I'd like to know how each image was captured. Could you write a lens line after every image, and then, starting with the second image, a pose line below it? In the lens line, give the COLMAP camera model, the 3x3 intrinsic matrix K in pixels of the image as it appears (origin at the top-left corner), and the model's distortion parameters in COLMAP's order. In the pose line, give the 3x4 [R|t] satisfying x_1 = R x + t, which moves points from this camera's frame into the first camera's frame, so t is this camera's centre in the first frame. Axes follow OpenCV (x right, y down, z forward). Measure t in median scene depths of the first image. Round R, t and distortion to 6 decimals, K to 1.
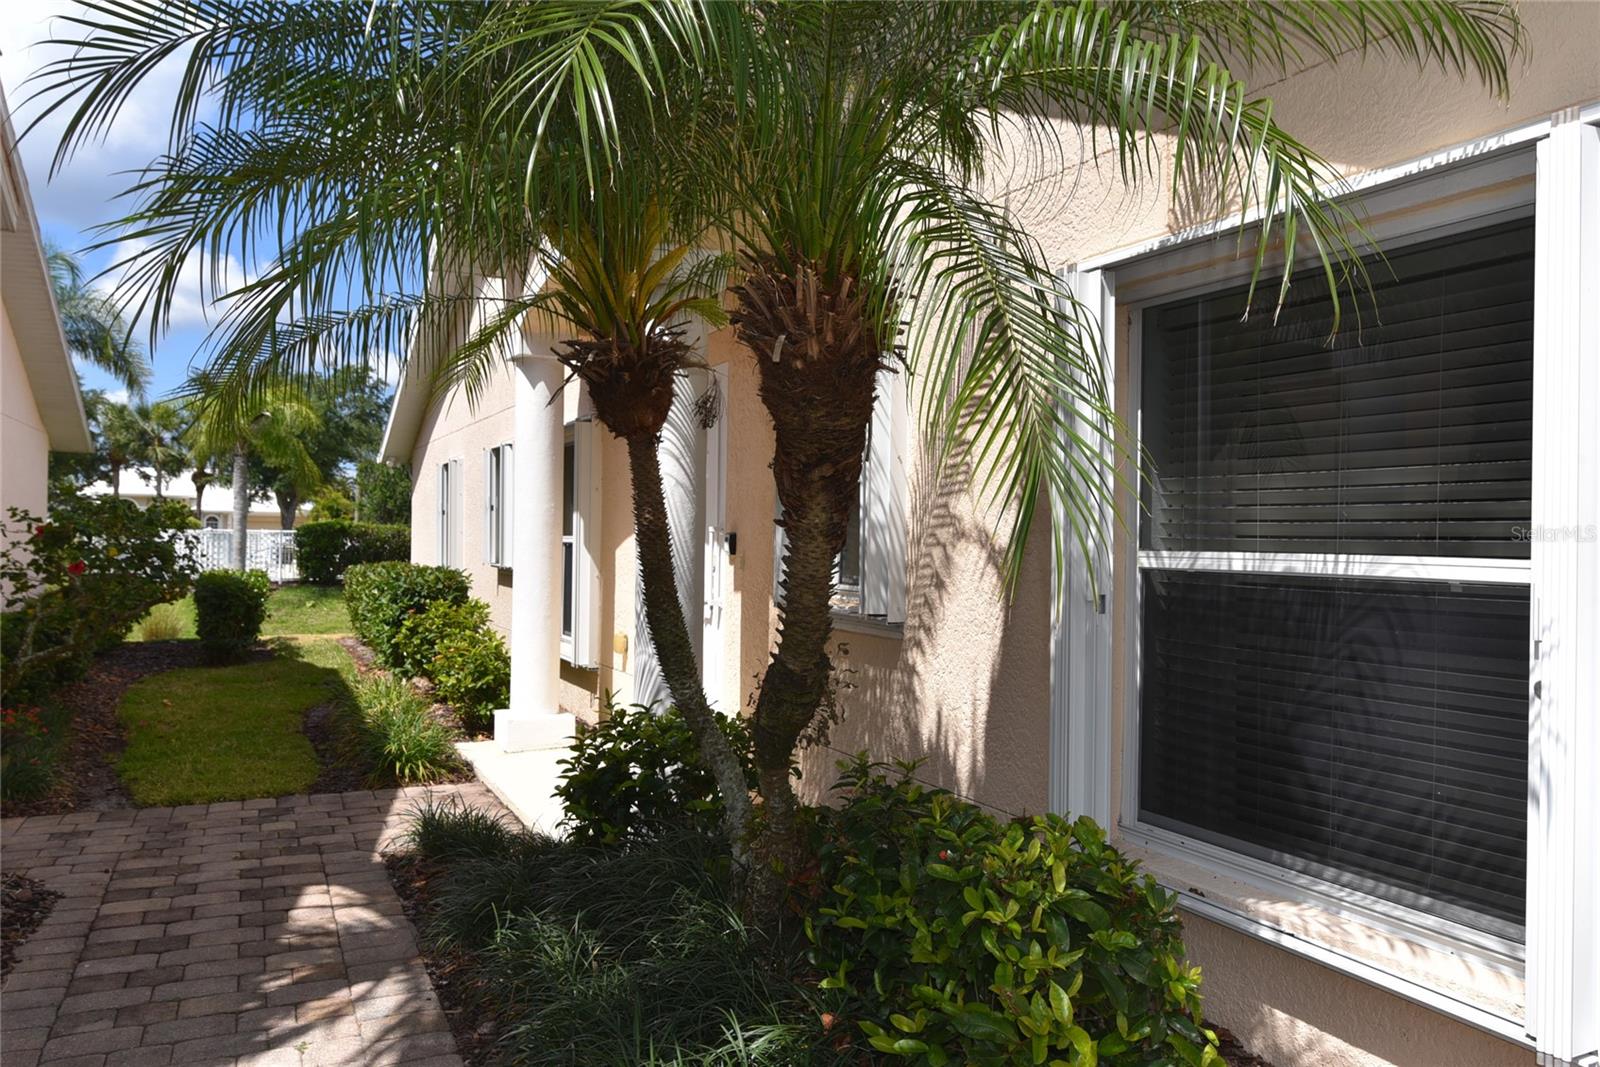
lens RADIAL K [[1170.7, 0, 791.3], [0, 1170.7, 545.2], [0, 0, 1]] dist [0.011629, -0.004151]
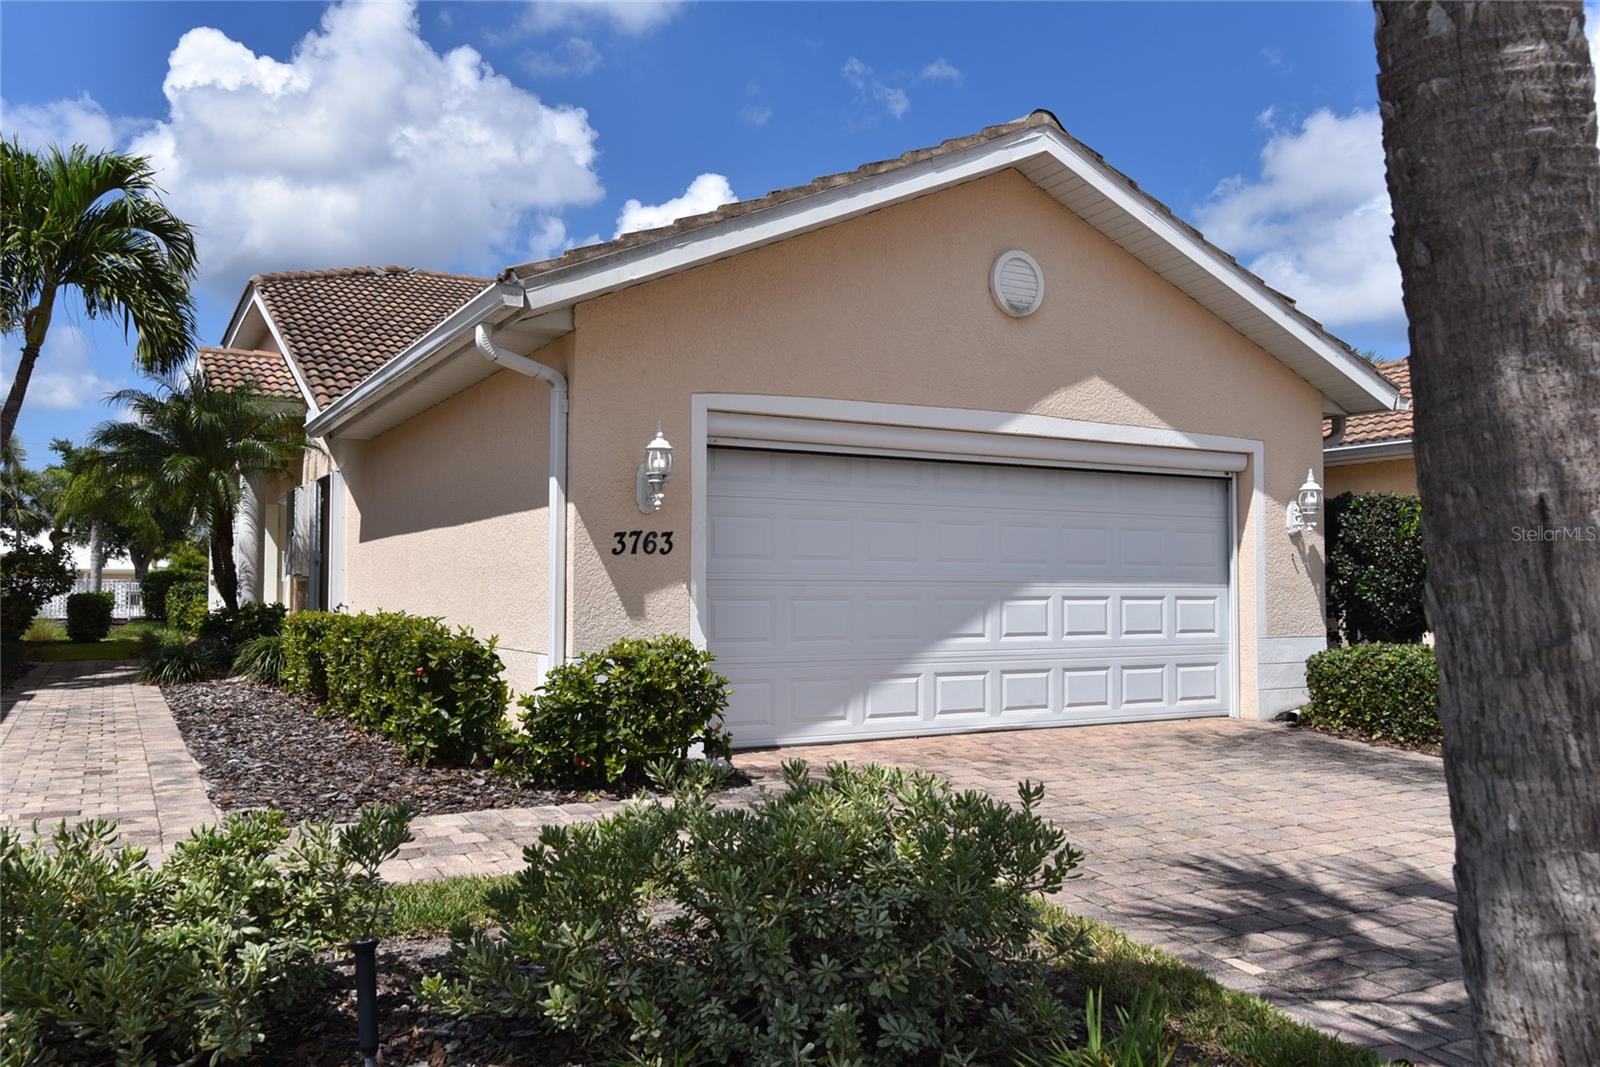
lens RADIAL K [[1253.8, 0, 797.1], [0, 1253.8, 541.5], [0, 0, 1]] dist [-0.001066, 0.012136]
pose [[0.997408, -0.012588, 0.070844, 0.177101], [0.015951, 0.998762, -0.047107, 0.022777], [-0.070163, 0.048115, 0.996374, -0.378211]]
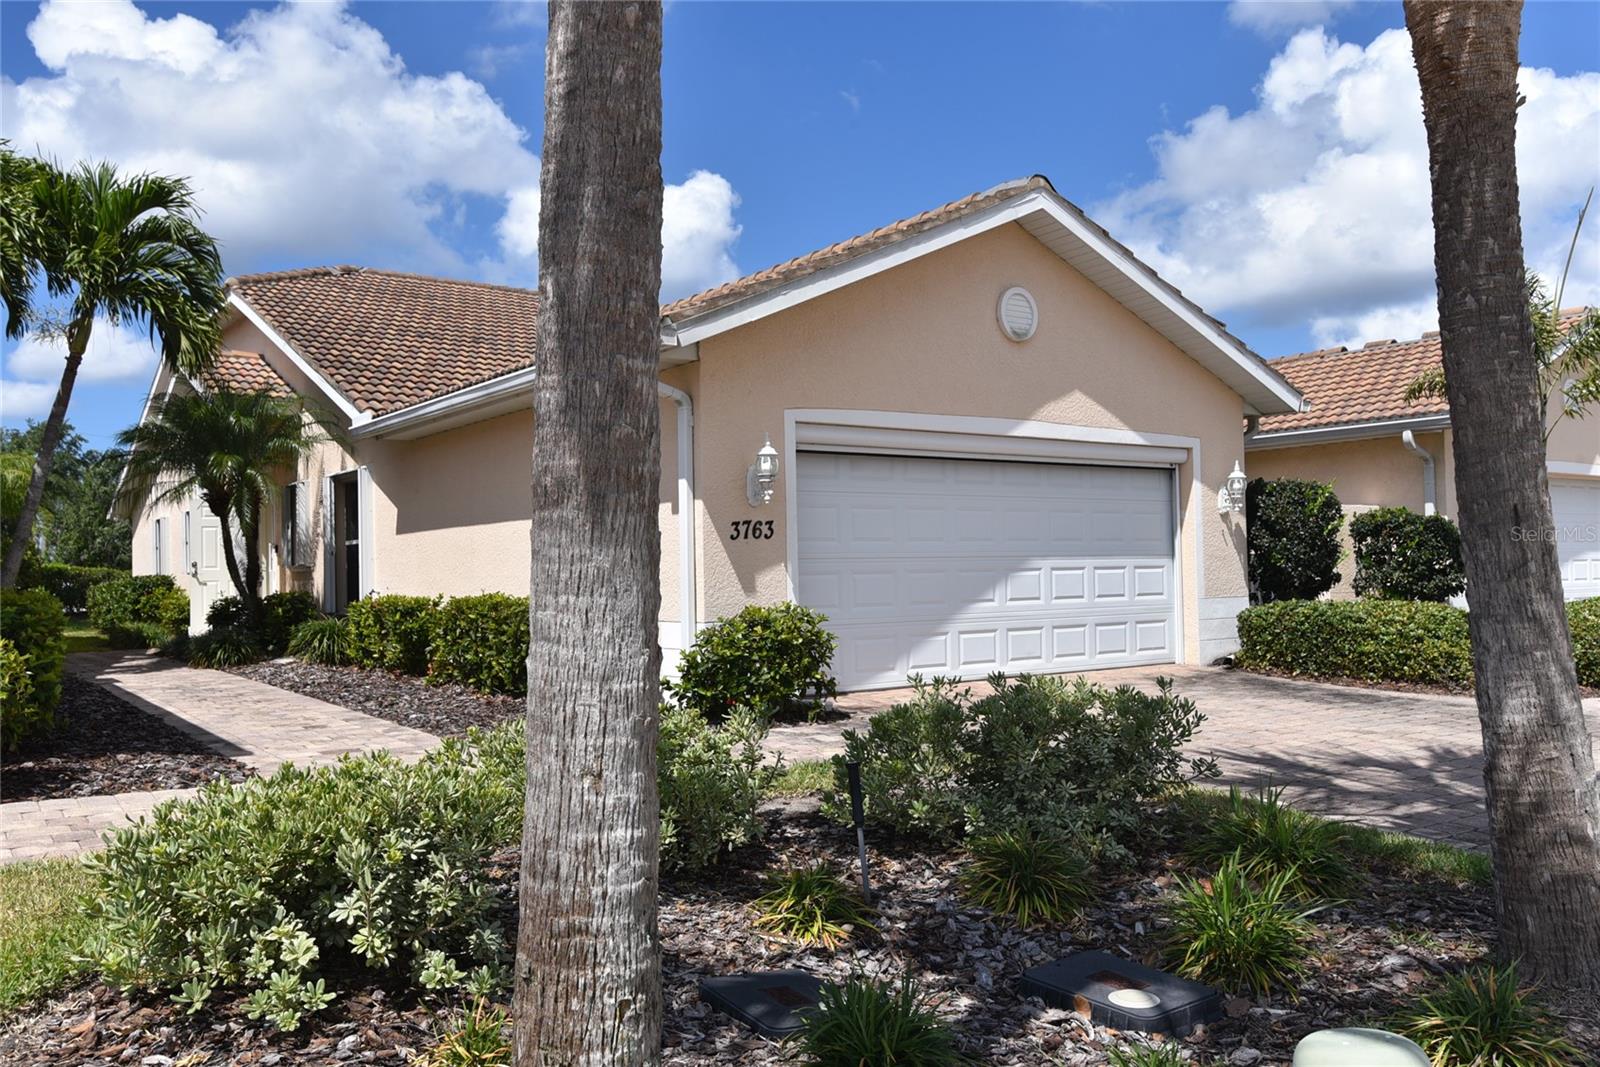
lens RADIAL K [[1282.3, 0, 802.4], [0, 1282.3, 538.4], [0, 0, 1]] dist [0.004154, 0.009966]
pose [[0.981431, -0.030863, 0.189319, 0.117980], [0.037694, 0.998758, -0.032589, 0.023739], [-0.188078, 0.039120, 0.981375, -0.440246]]
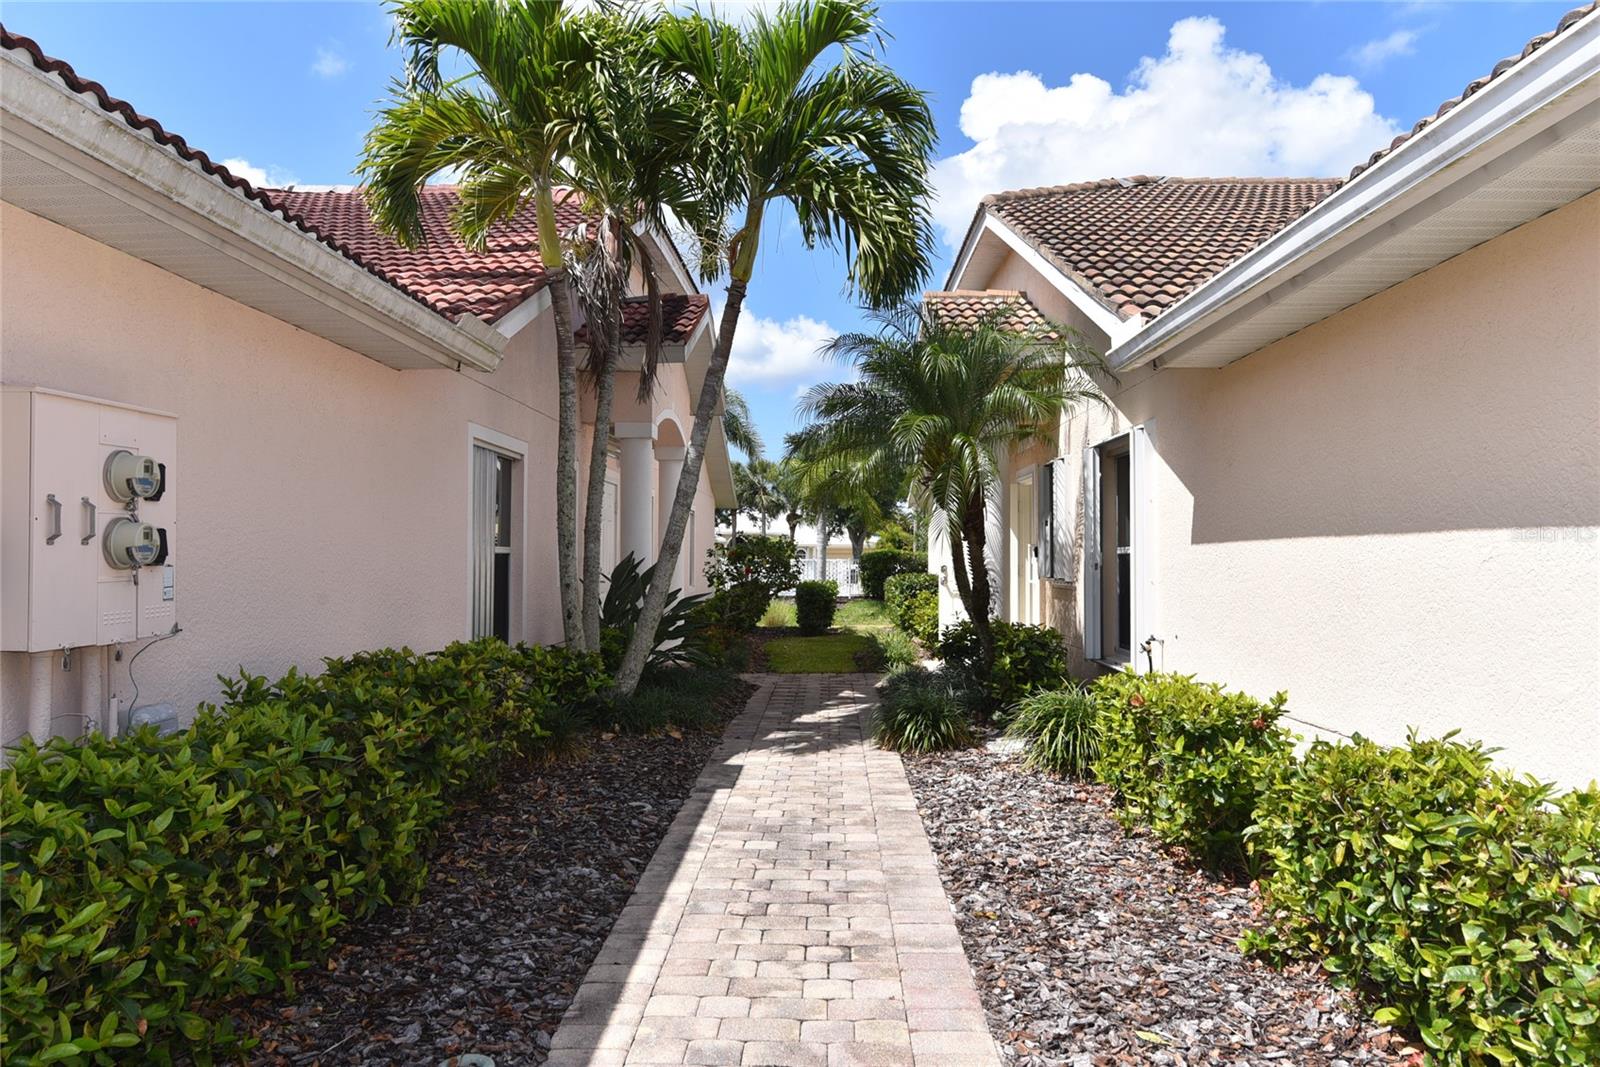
lens RADIAL K [[1170.7, 0, 799.1], [0, 1170.7, 537.1], [0, 0, 1]] dist [0.011629, -0.004151]
pose [[0.896213, -0.023840, -0.442983, 0.095067], [0.010024, 0.999388, -0.033503, 0.007343], [0.443510, 0.025585, 0.895904, -0.199723]]
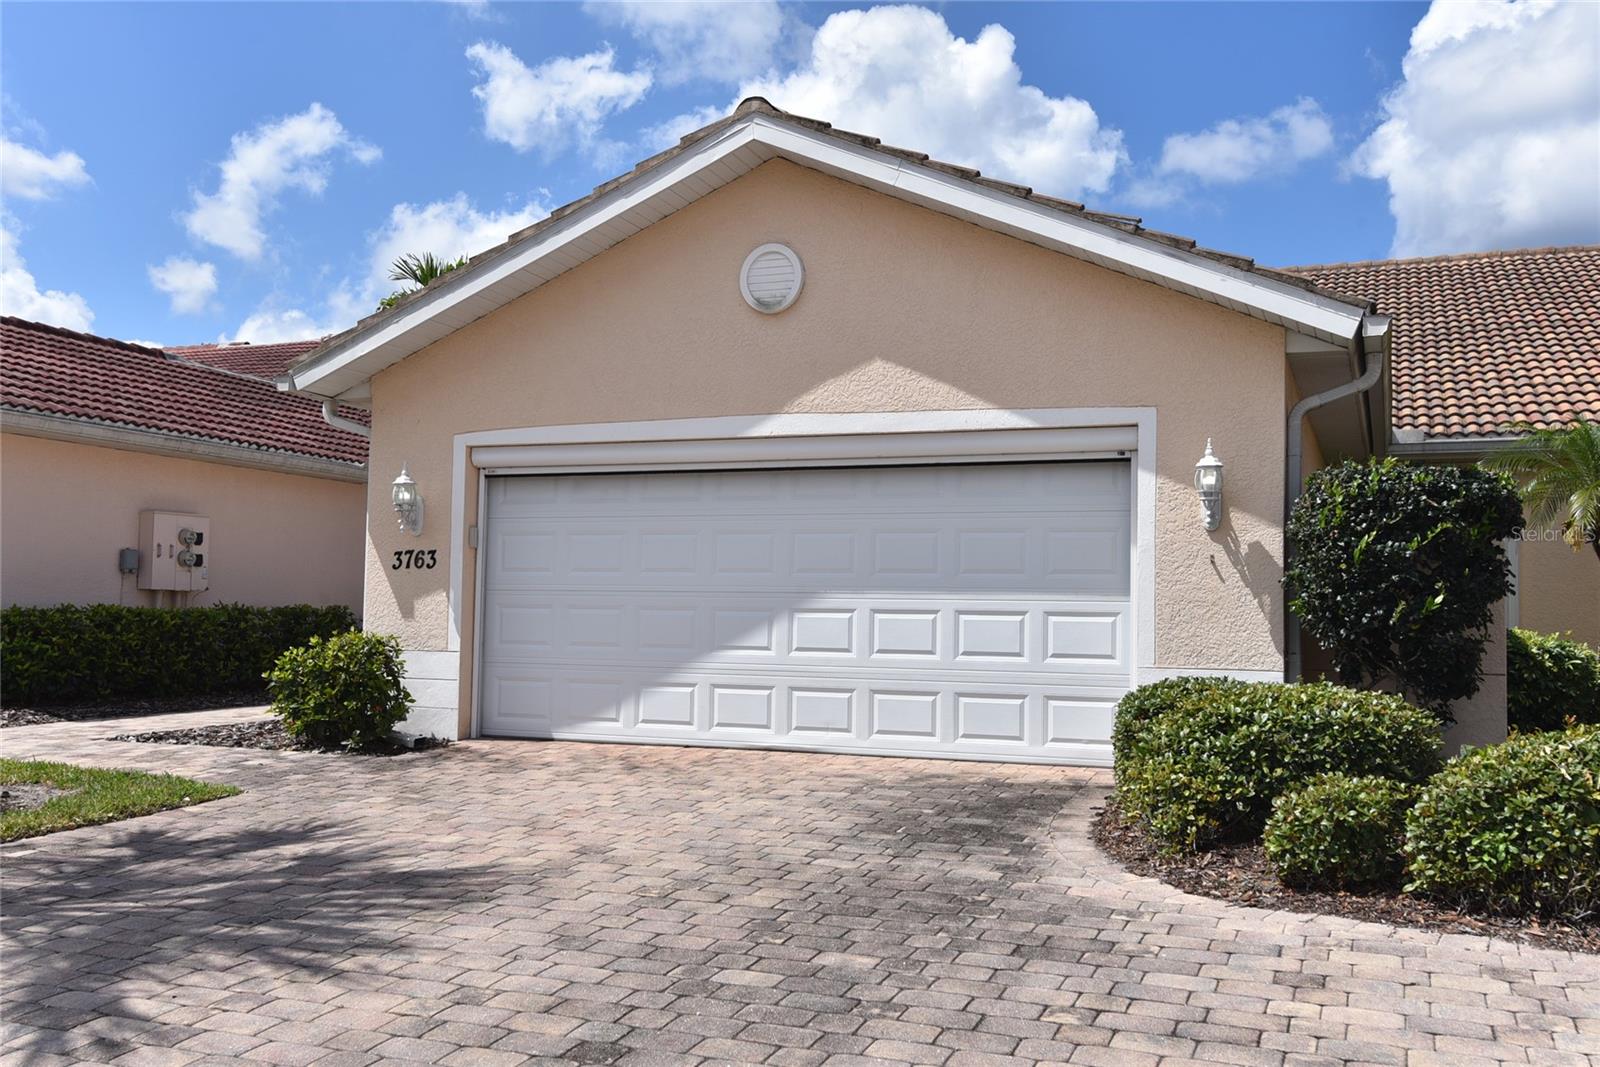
lens RADIAL K [[1474.3, 0, 804.1], [0, 1474.3, 538.5], [0, 0, 1]] dist [0.010638, 0.000000]
pose [[0.683078, -0.046475, -0.728865, 0.486832], [-0.011280, 0.997183, -0.074156, 0.031376], [0.730259, 0.058875, 0.680629, -0.308299]]
